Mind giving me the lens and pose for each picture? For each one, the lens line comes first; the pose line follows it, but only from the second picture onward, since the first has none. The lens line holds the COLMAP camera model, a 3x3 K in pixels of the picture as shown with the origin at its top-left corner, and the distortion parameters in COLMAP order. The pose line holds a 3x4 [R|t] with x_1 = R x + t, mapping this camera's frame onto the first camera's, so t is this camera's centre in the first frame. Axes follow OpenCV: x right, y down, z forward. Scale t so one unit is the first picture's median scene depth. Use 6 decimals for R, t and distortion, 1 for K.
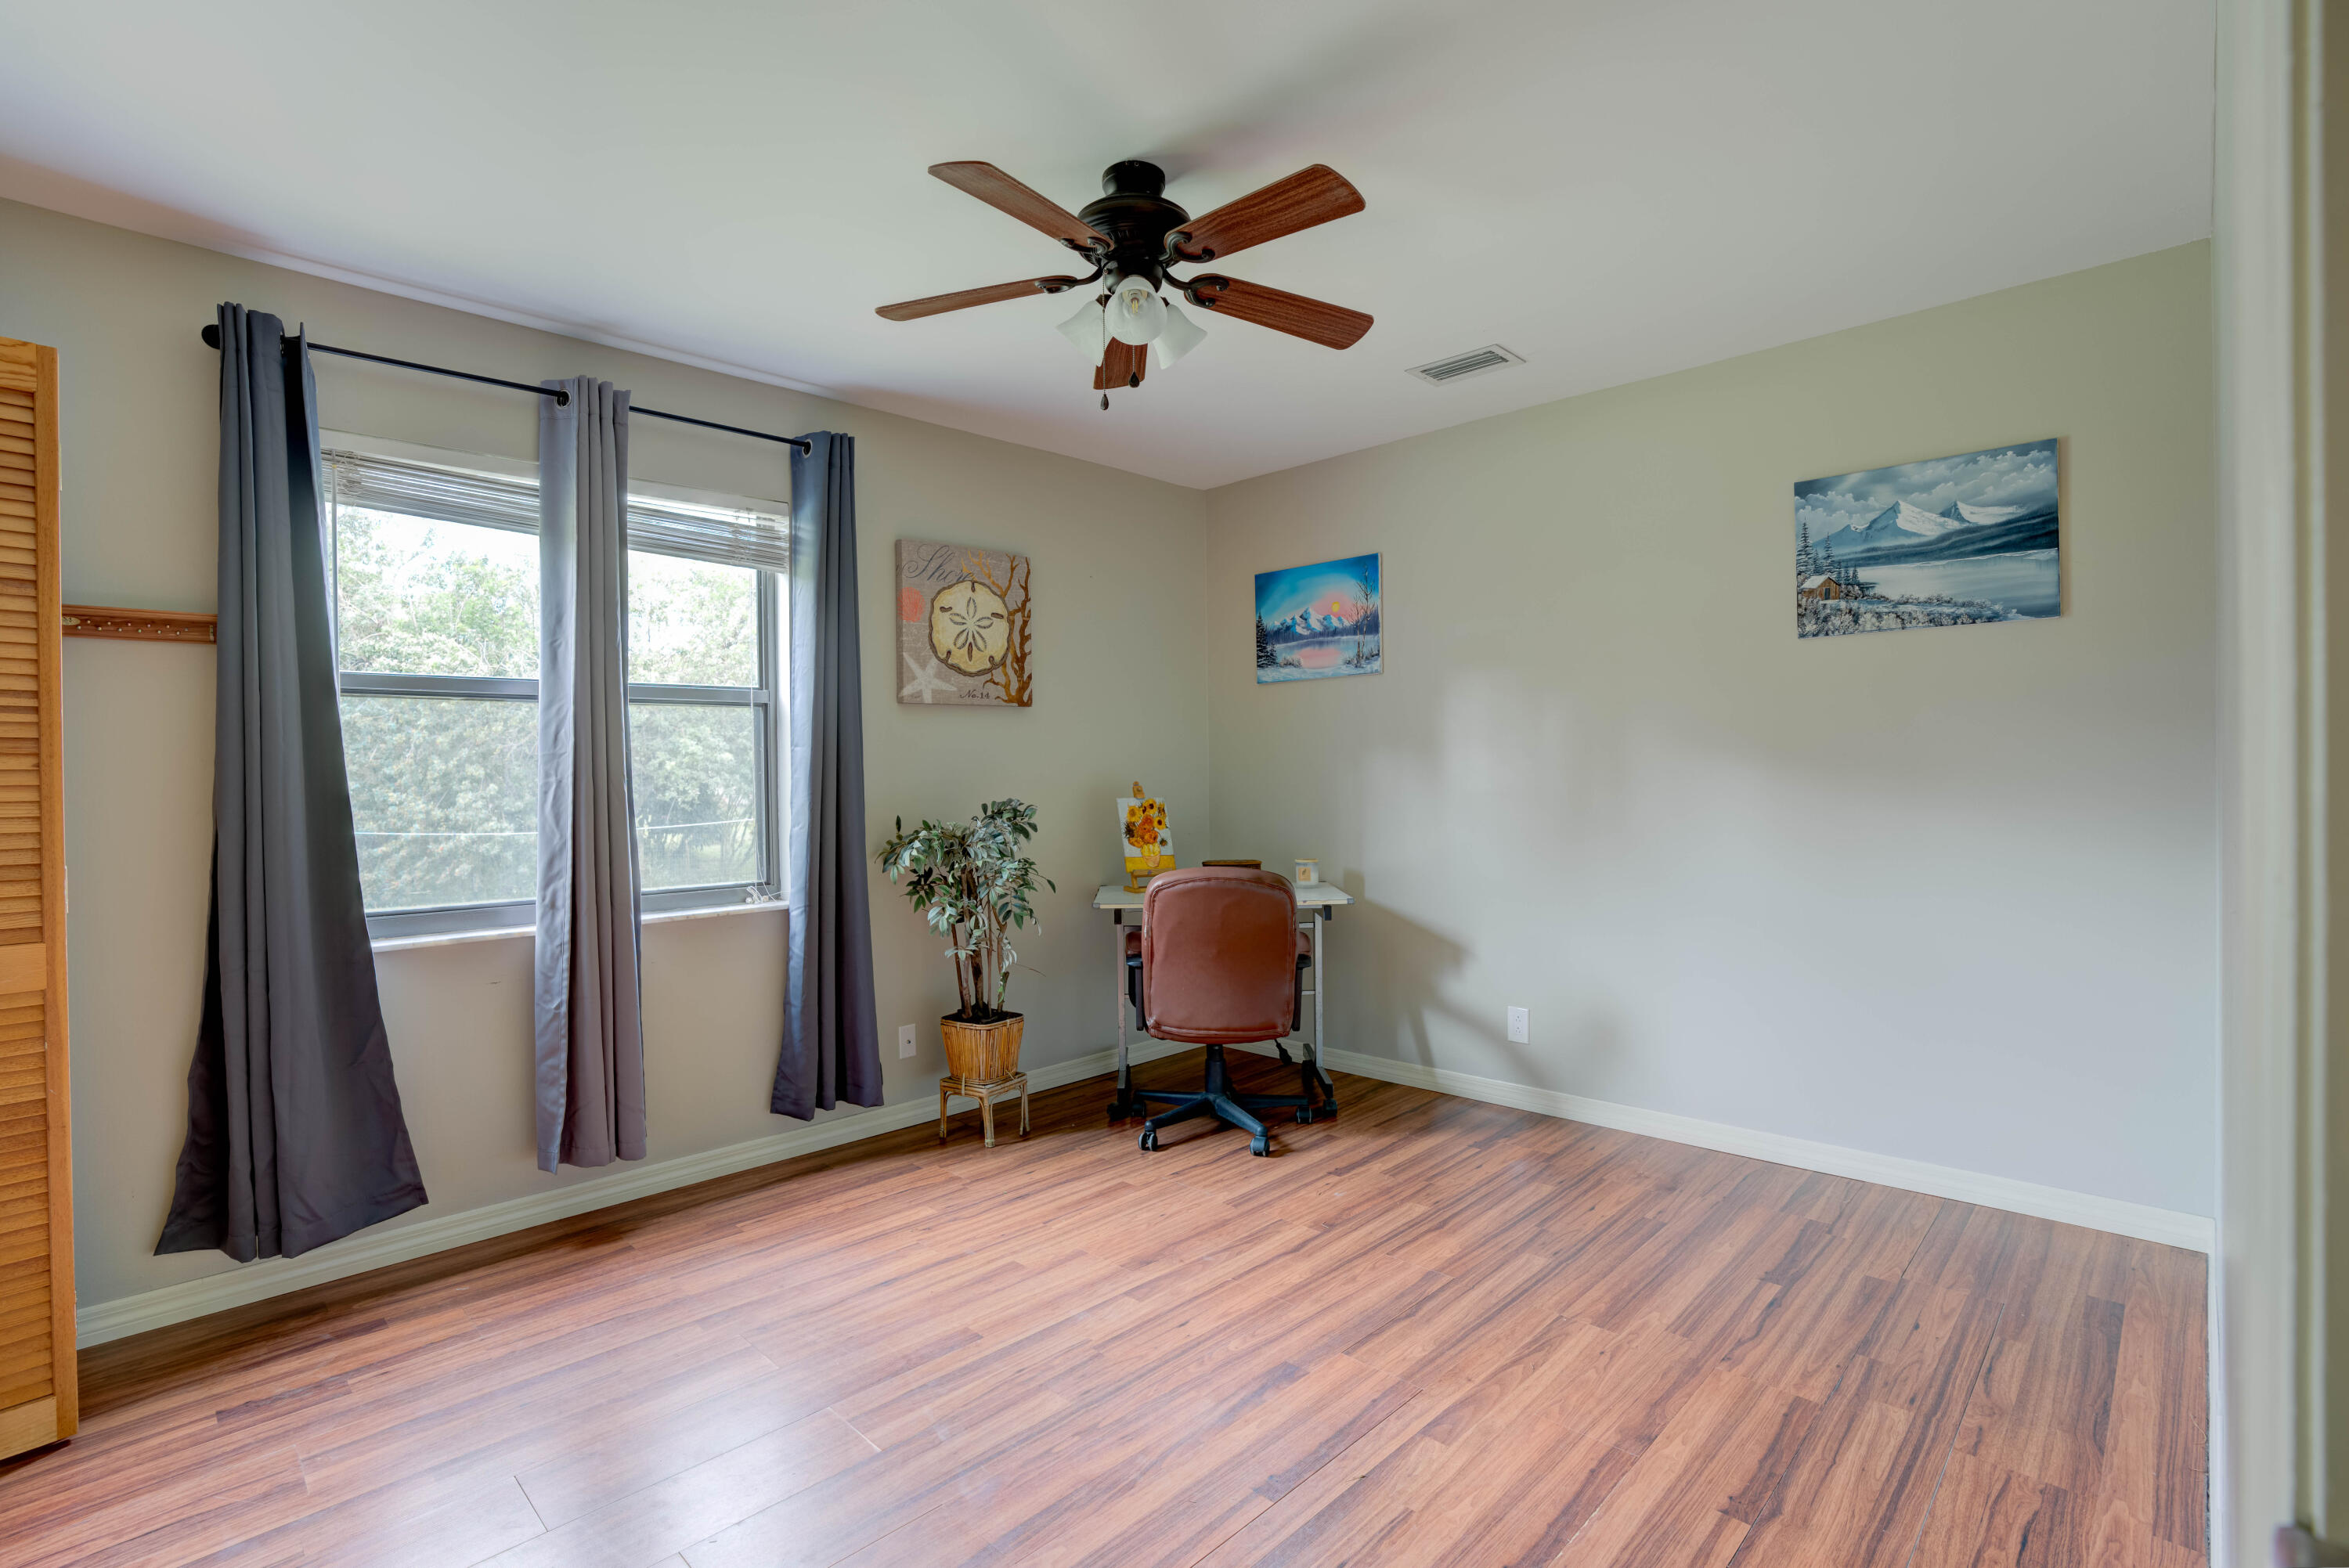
lens RADIAL K [[1084.6, 0, 1167.7], [0, 1084.6, 772.0], [0, 0, 1]] dist [-0.068325, 0.024395]
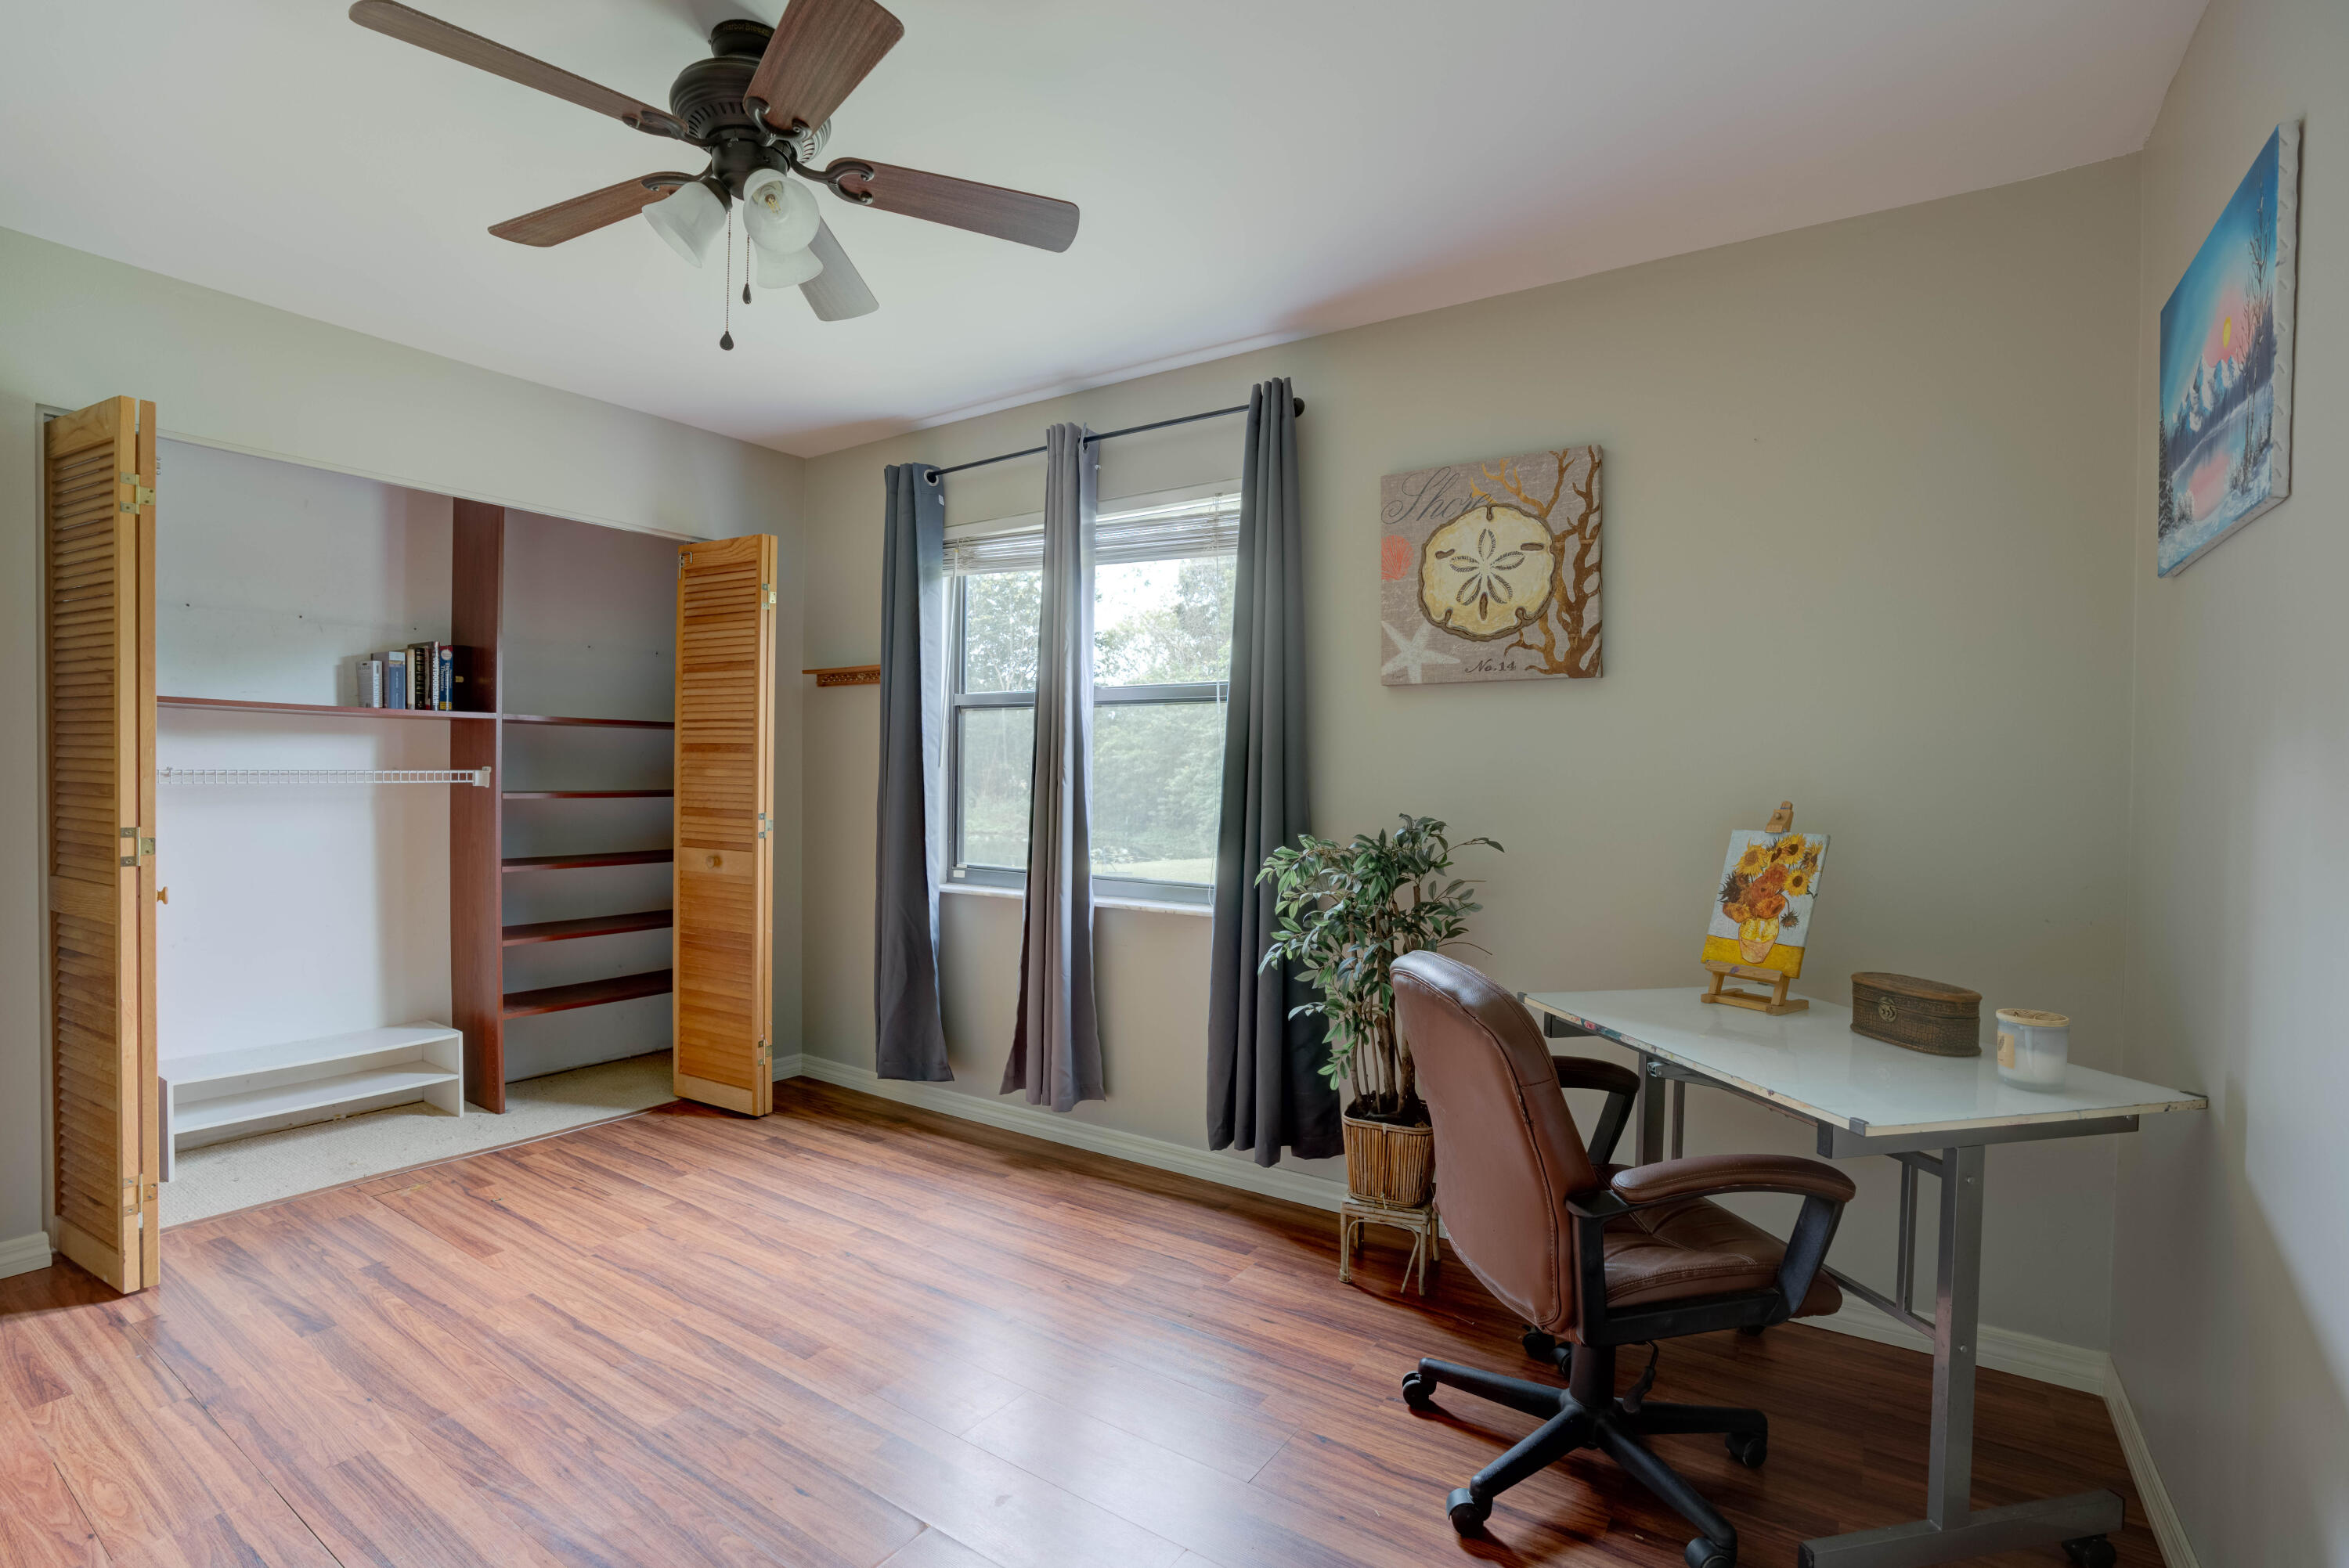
lens RADIAL K [[1084.6, 0, 1163.2], [0, 1084.6, 788.7], [0, 0, 1]] dist [-0.068325, 0.024395]
pose [[0.192688, 0.027302, -0.980880, 0.485627], [-0.019431, 0.999523, 0.024004, -0.004753], [0.981068, 0.014434, 0.193127, 0.678515]]
